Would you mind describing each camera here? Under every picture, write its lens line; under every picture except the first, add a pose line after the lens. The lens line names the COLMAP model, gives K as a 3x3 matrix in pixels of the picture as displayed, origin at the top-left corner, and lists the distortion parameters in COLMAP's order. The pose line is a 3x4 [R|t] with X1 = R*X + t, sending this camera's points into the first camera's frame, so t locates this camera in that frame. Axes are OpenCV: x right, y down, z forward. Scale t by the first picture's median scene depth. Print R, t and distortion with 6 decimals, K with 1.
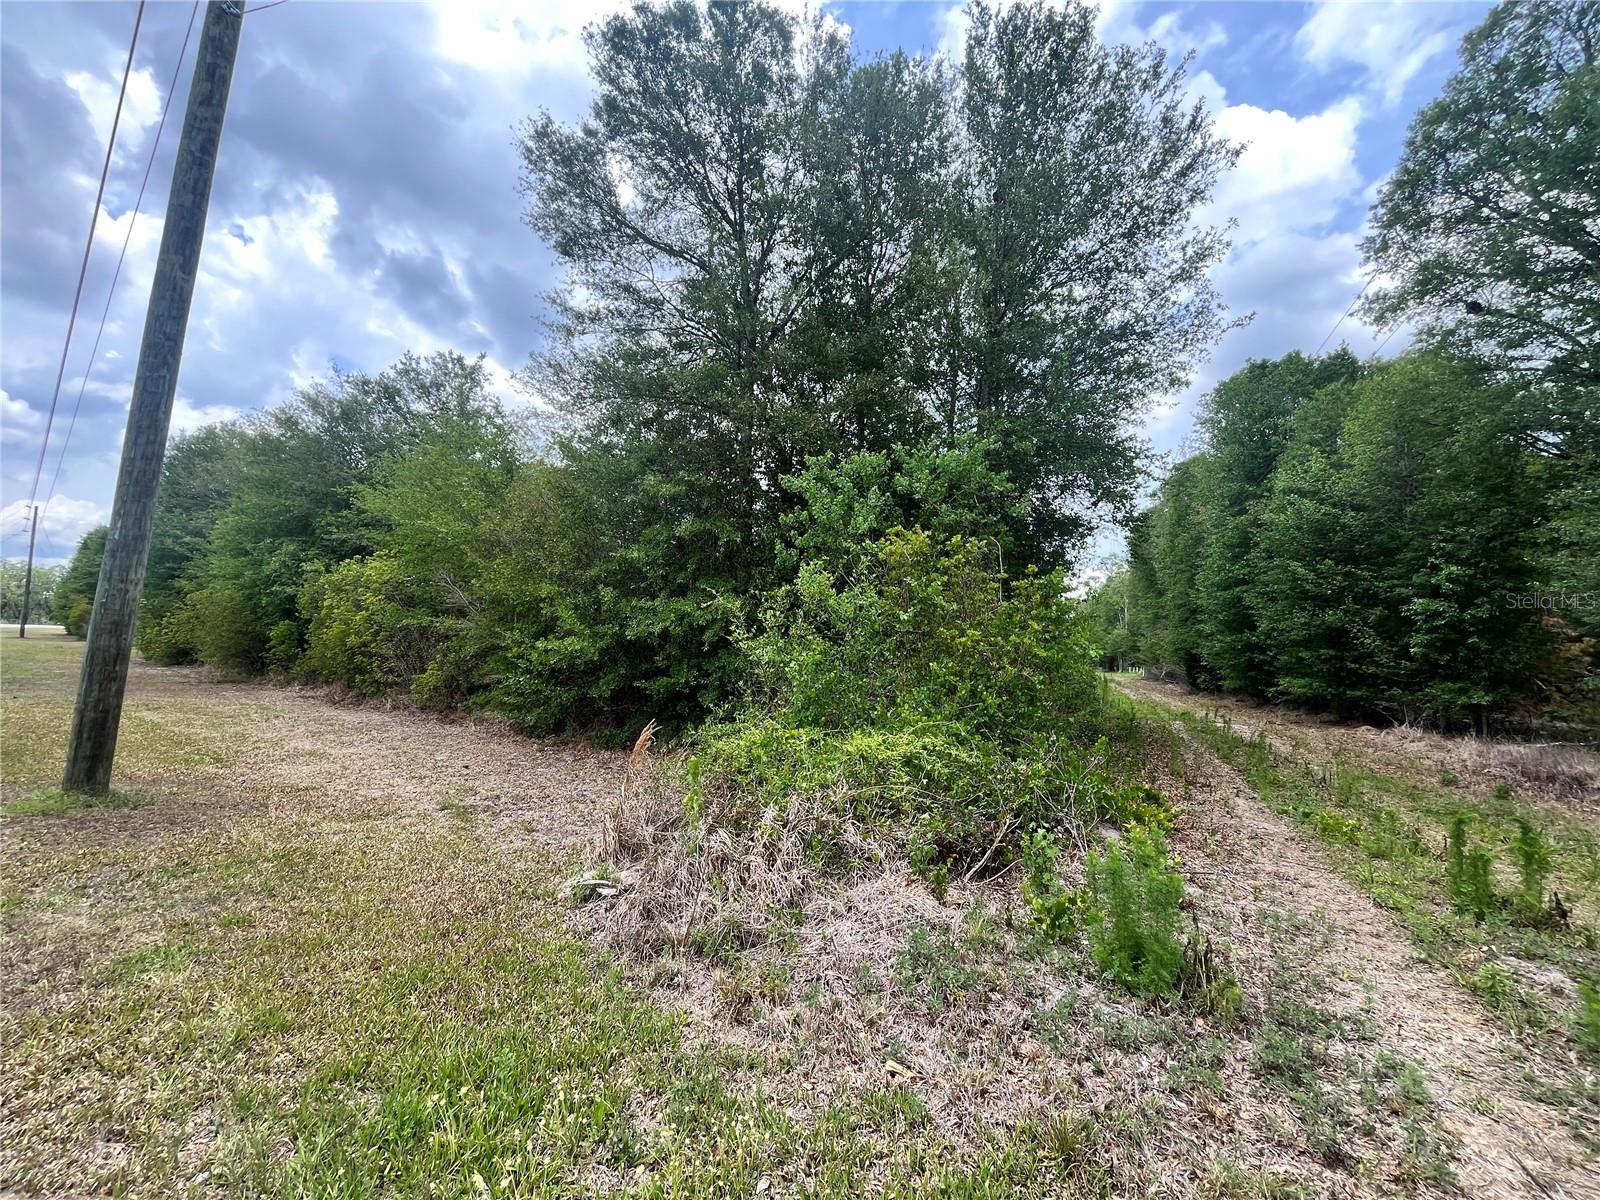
lens RADIAL K [[652.2, 0, 795.9], [0, 652.2, 599.4], [0, 0, 1]] dist [0.009779, -0.000722]
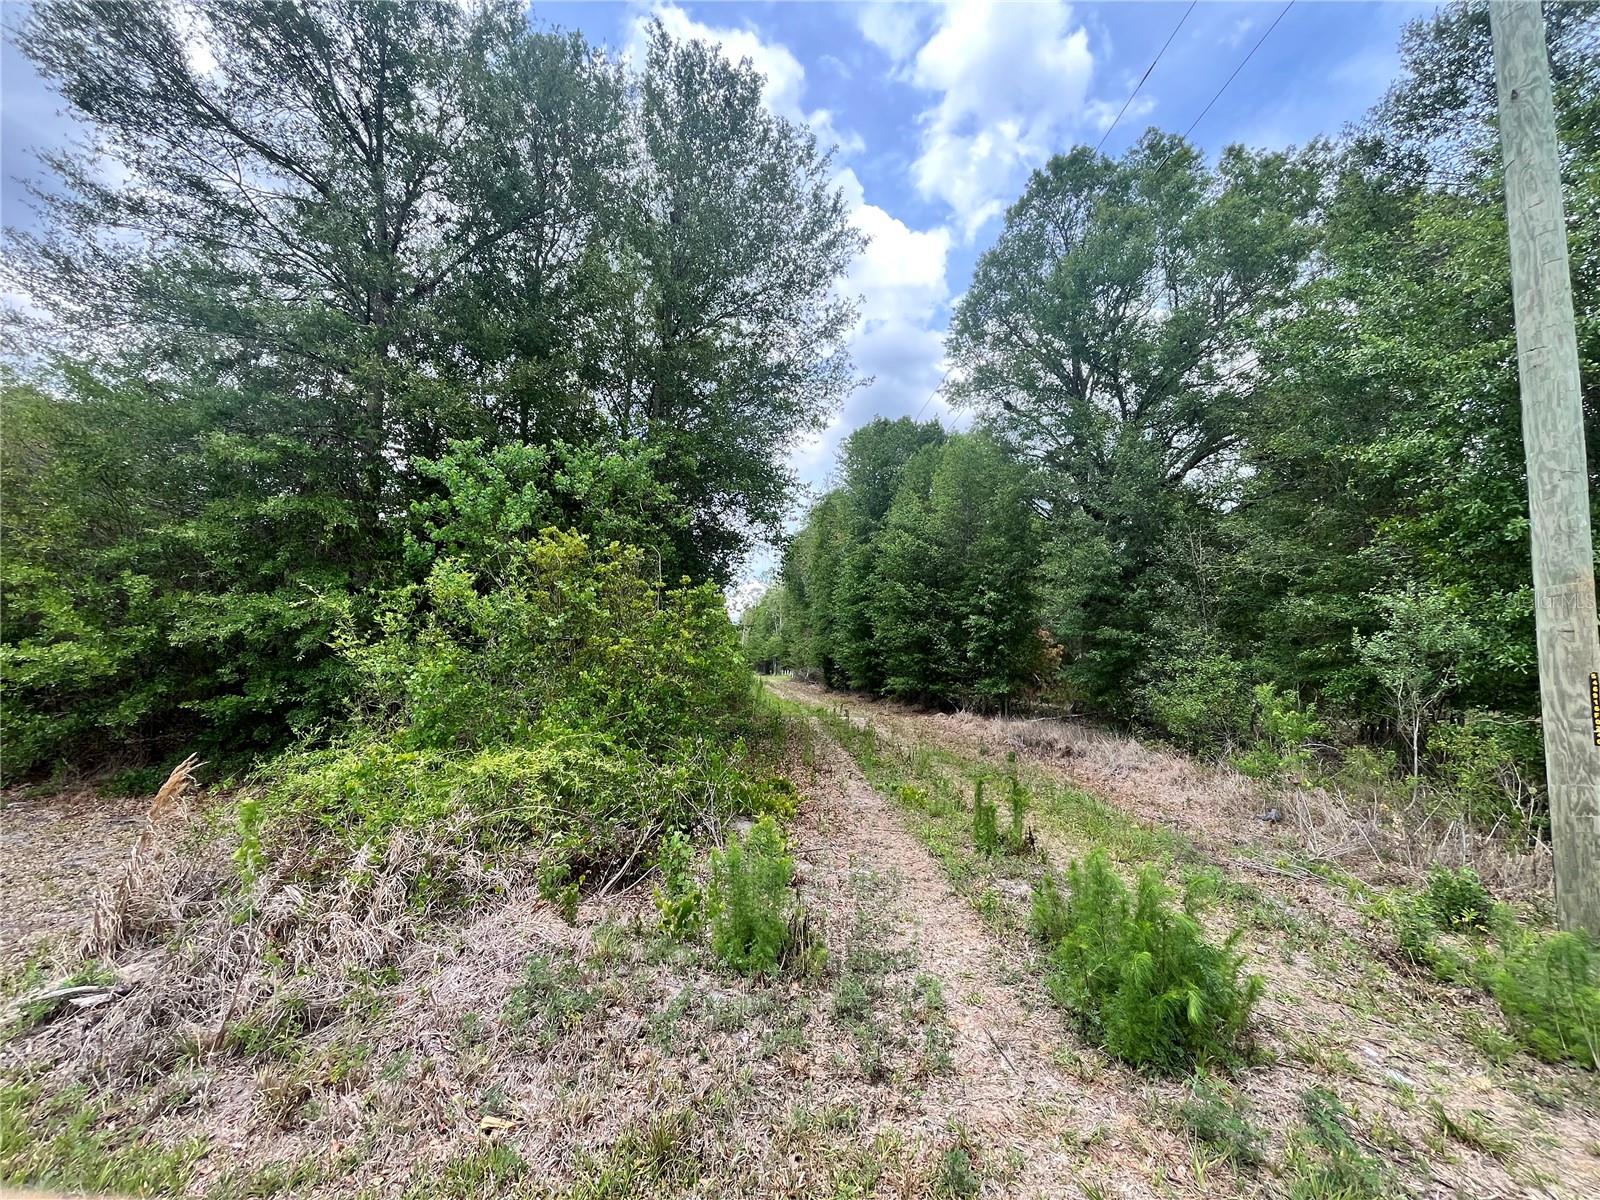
lens RADIAL K [[652.2, 0, 794.6], [0, 652.2, 600.0], [0, 0, 1]] dist [0.009779, -0.000722]
pose [[0.883393, 0.034032, 0.467396, 0.016542], [-0.030181, 0.999421, -0.015726, -0.001363], [-0.467661, -0.000214, 0.883908, 0.000377]]
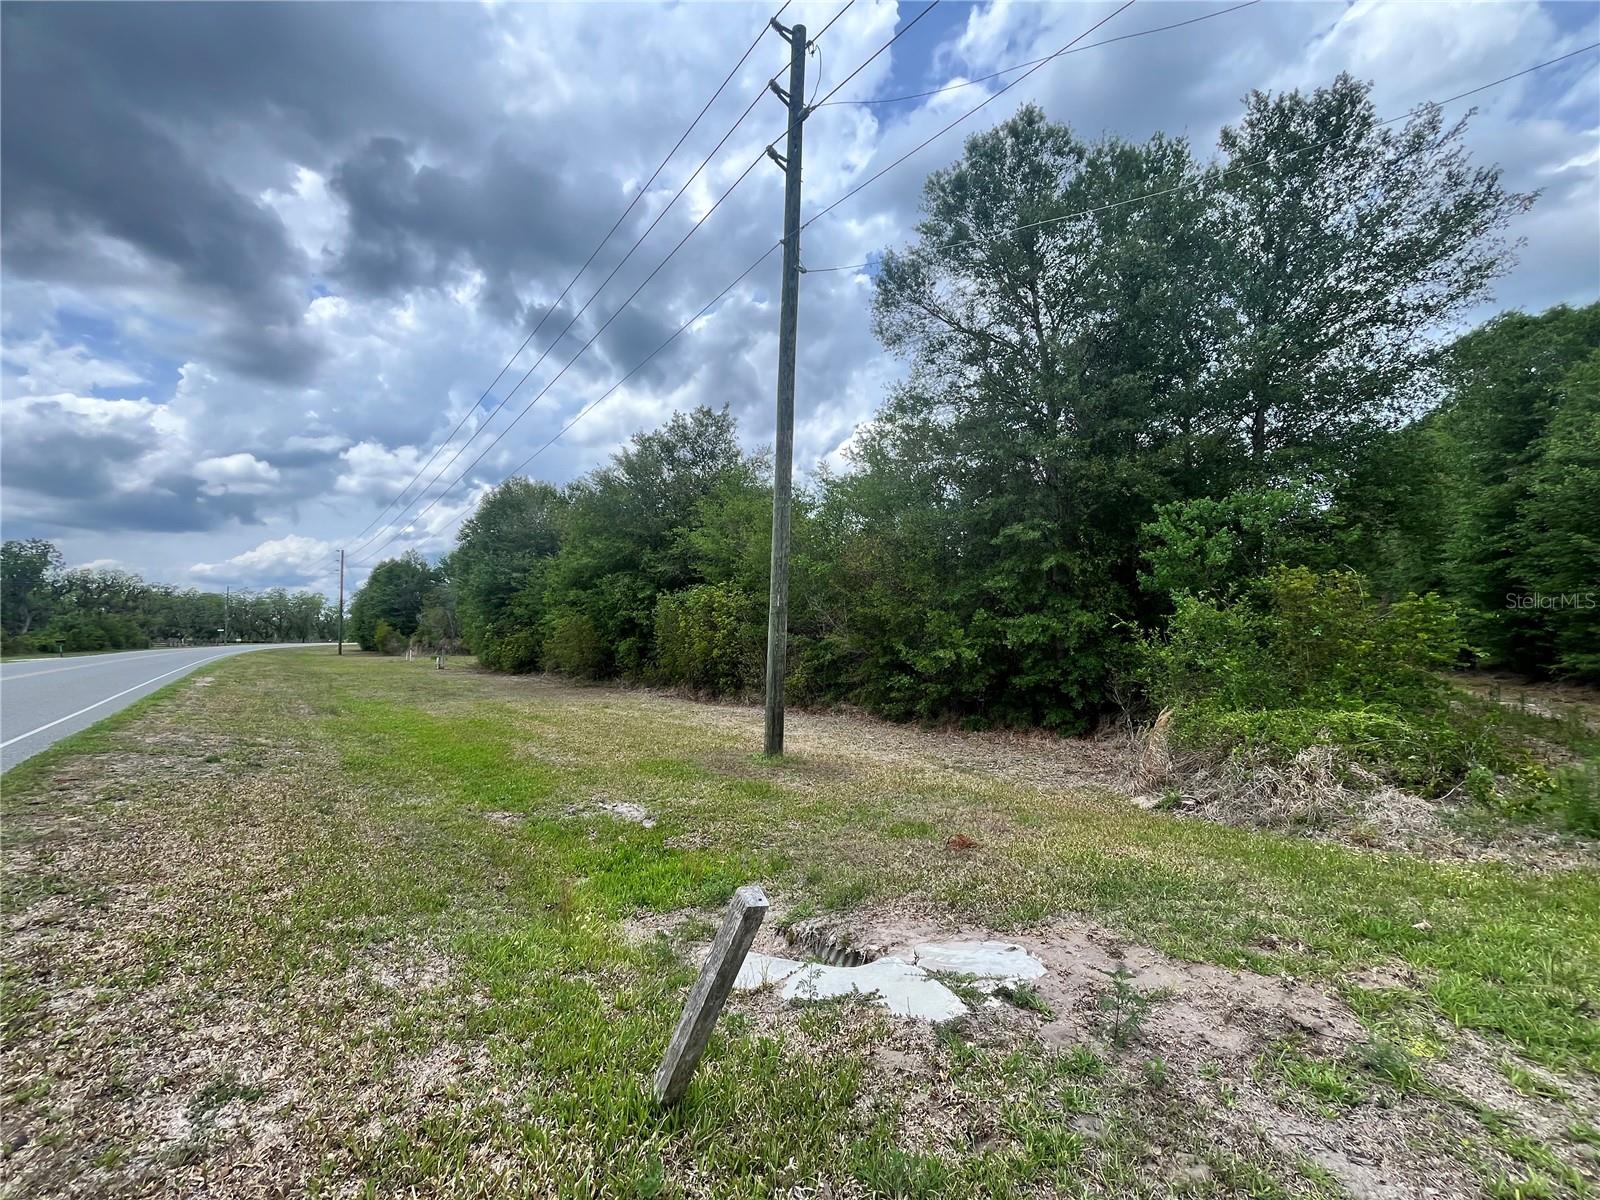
lens RADIAL K [[647.8, 0, 793.7], [0, 647.8, 601.4], [0, 0, 1]] dist [-0.001697, -0.000099]
pose [[0.977192, -0.051169, -0.206102, -0.354949], [0.054776, 0.998429, 0.011829, -0.066201], [0.205173, -0.022849, 0.978459, -0.343646]]
